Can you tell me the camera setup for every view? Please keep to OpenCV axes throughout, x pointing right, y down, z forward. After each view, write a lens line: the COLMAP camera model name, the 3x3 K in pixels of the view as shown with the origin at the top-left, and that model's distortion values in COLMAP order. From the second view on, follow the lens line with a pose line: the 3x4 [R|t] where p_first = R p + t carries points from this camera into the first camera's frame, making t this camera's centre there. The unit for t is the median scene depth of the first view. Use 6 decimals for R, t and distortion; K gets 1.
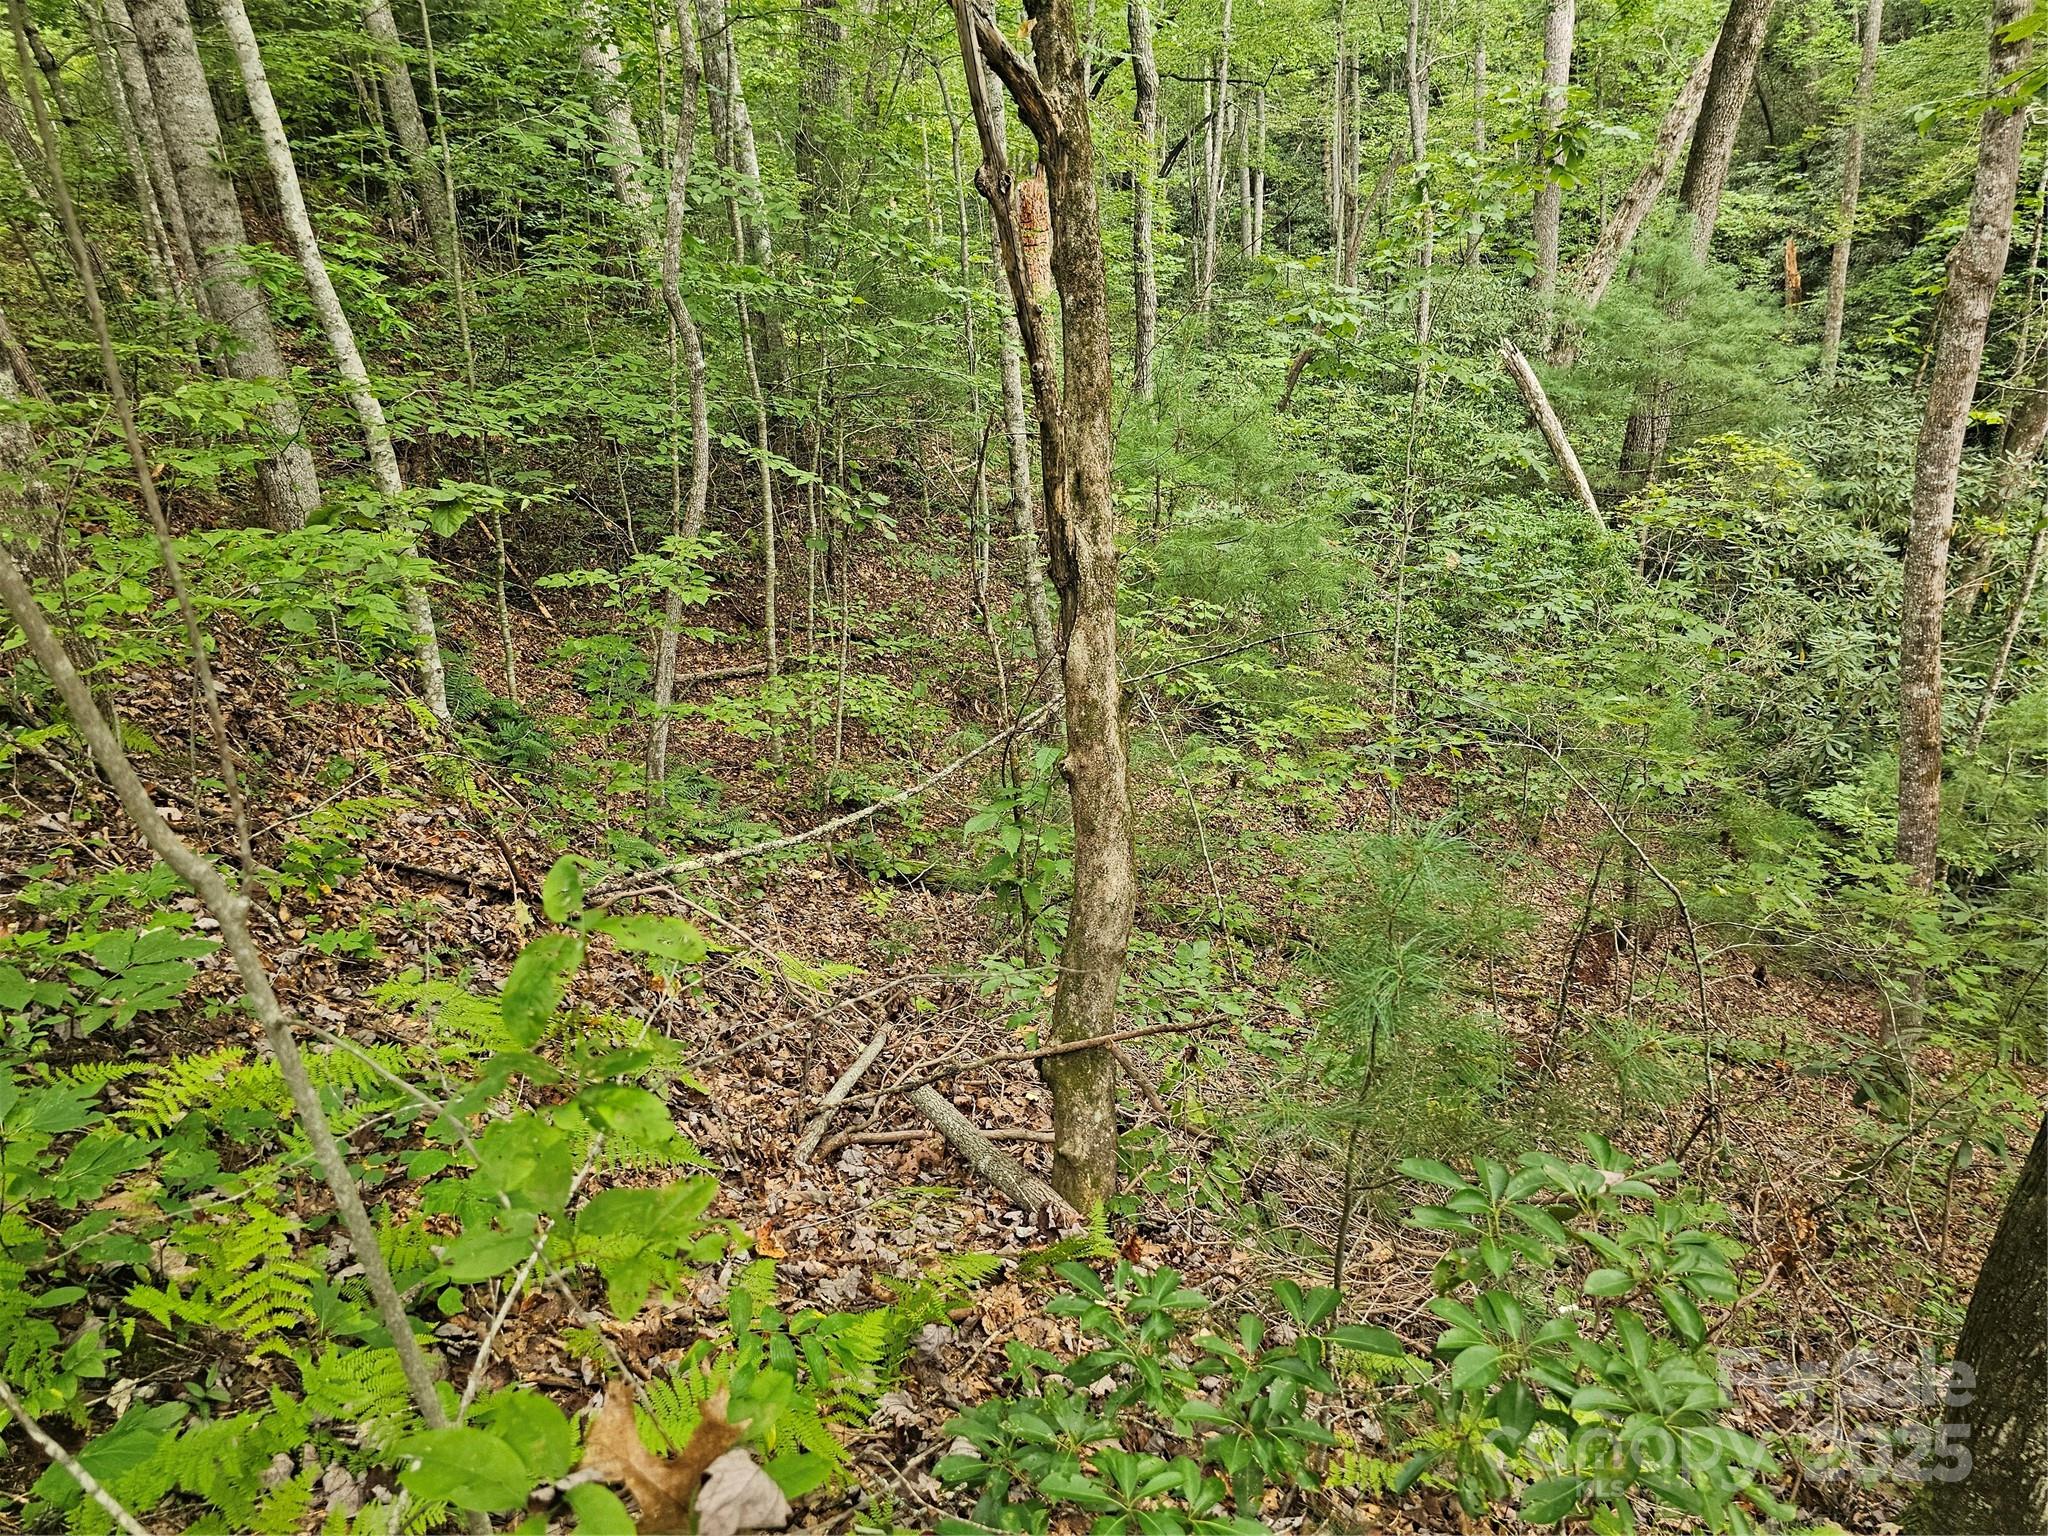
lens RADIAL K [[1370.5, 0, 1014.3], [0, 1370.5, 793.8], [0, 0, 1]] dist [0.067843, -0.065711]
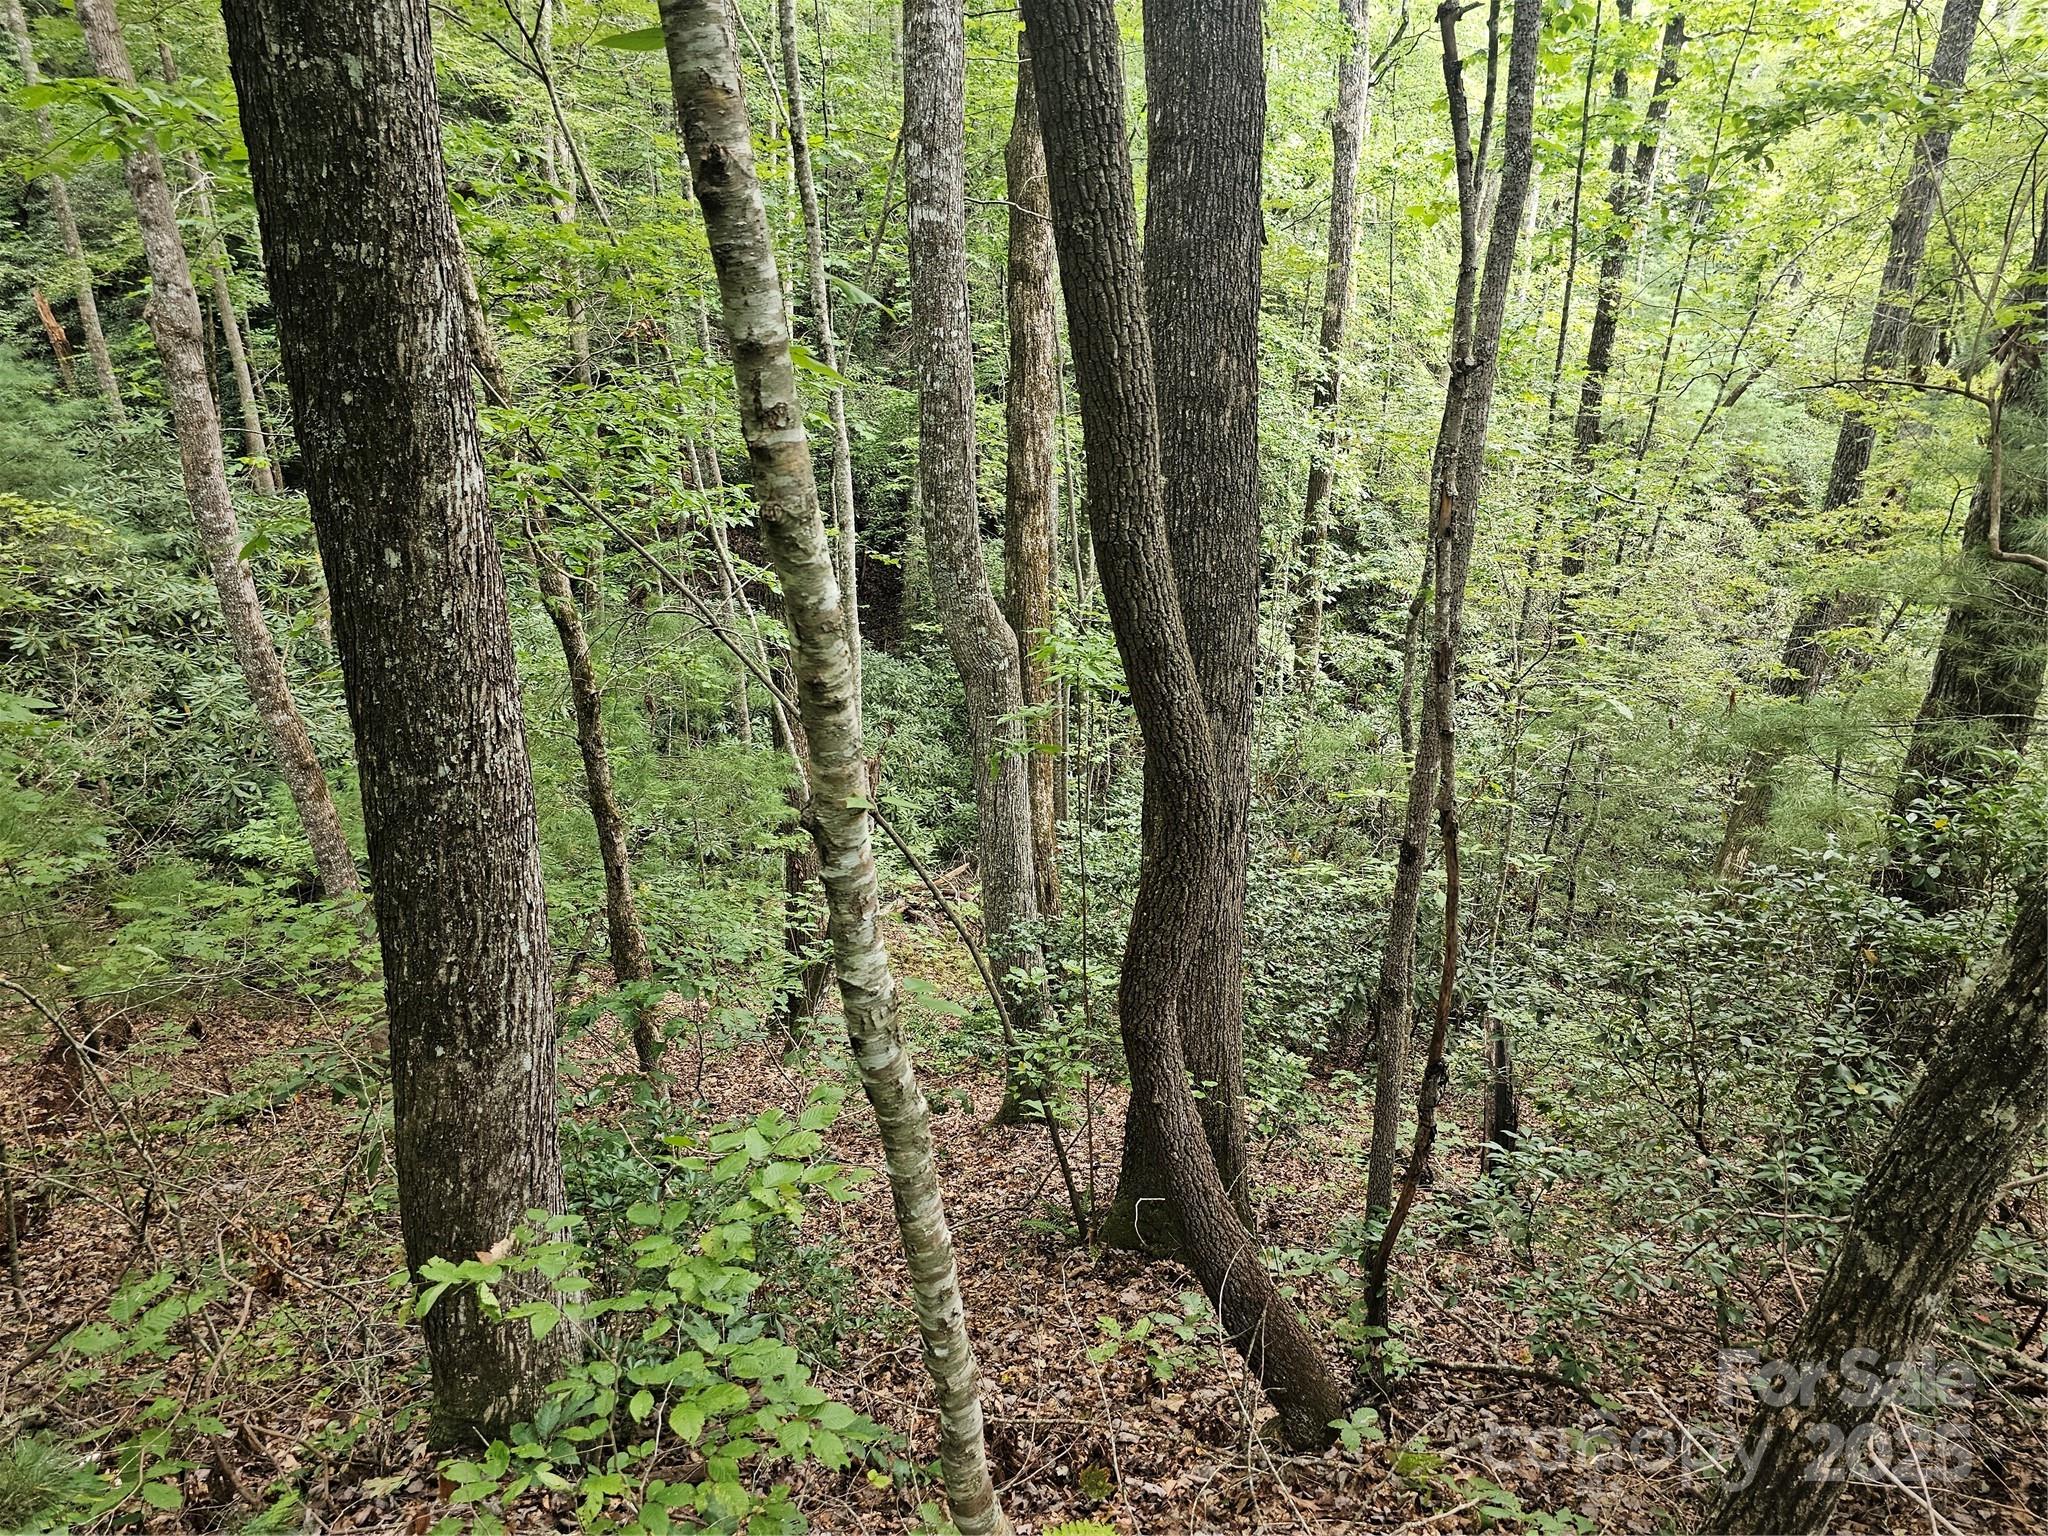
lens RADIAL K [[1370.5, 0, 1043.9], [0, 1370.5, 791.6], [0, 0, 1]] dist [0.067843, -0.065711]
pose [[0.481467, -0.264137, 0.835716, 0.028965], [0.293650, 0.947013, 0.130138, 0.011937], [-0.825808, 0.182751, 0.533520, -0.035894]]
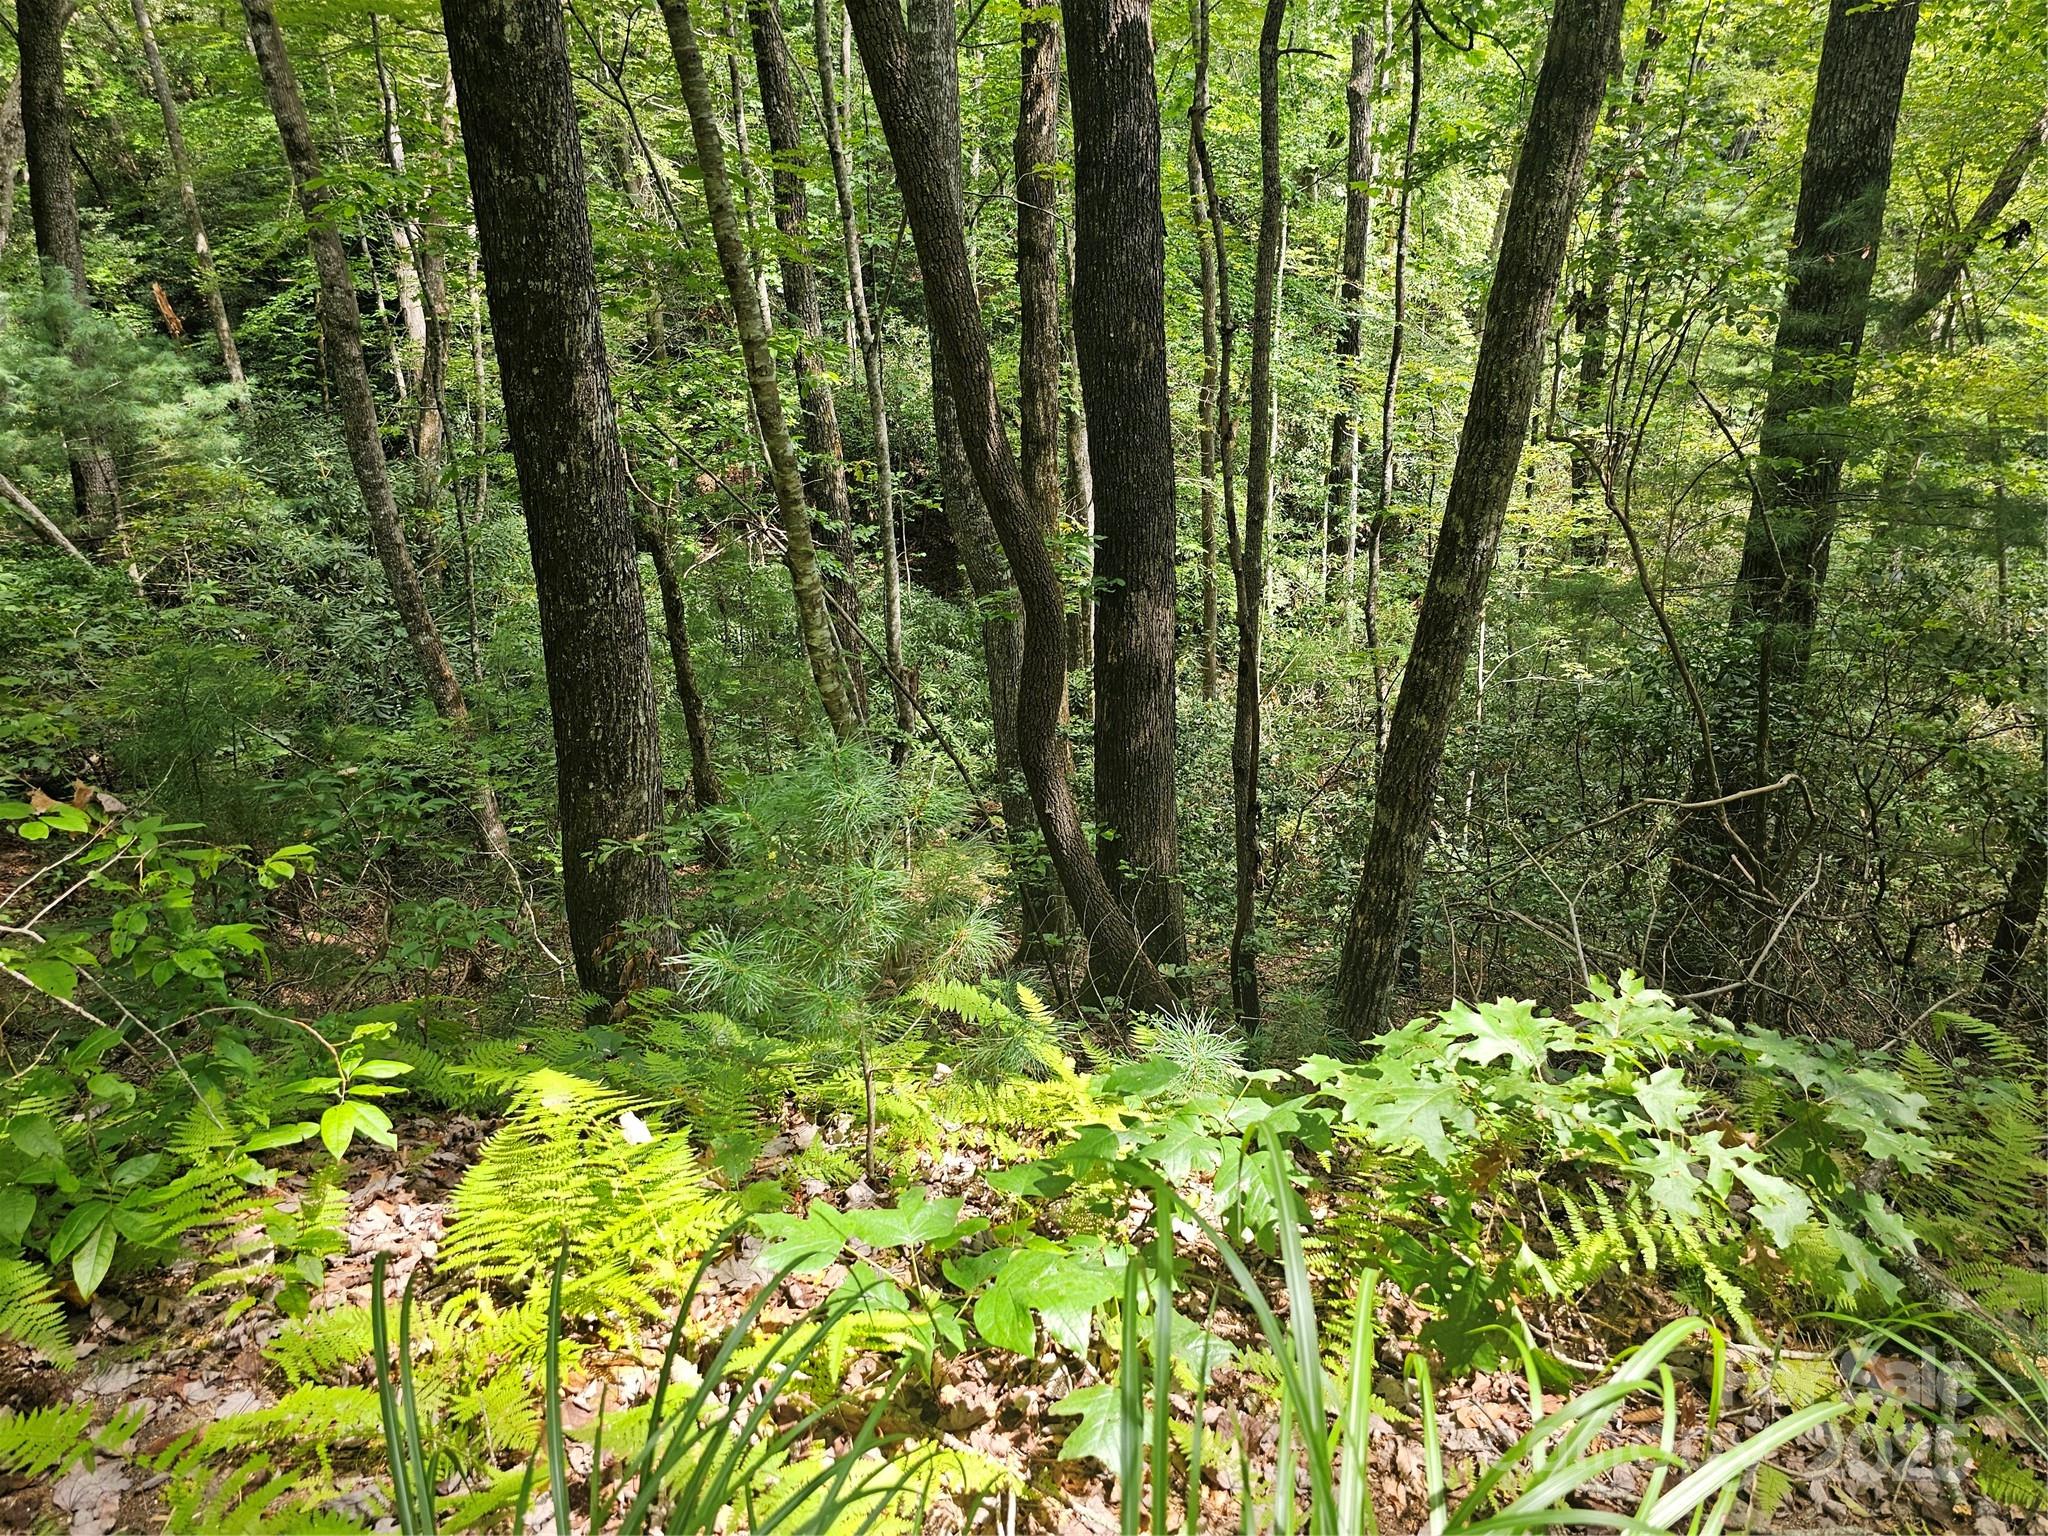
lens RADIAL K [[1370.5, 0, 1051.8], [0, 1370.5, 751.0], [0, 0, 1]] dist [0.067843, -0.065711]
pose [[0.515978, -0.274564, 0.811407, -0.122883], [0.317058, 0.941179, 0.116857, 0.057779], [-0.795764, 0.196967, 0.572681, -0.180448]]
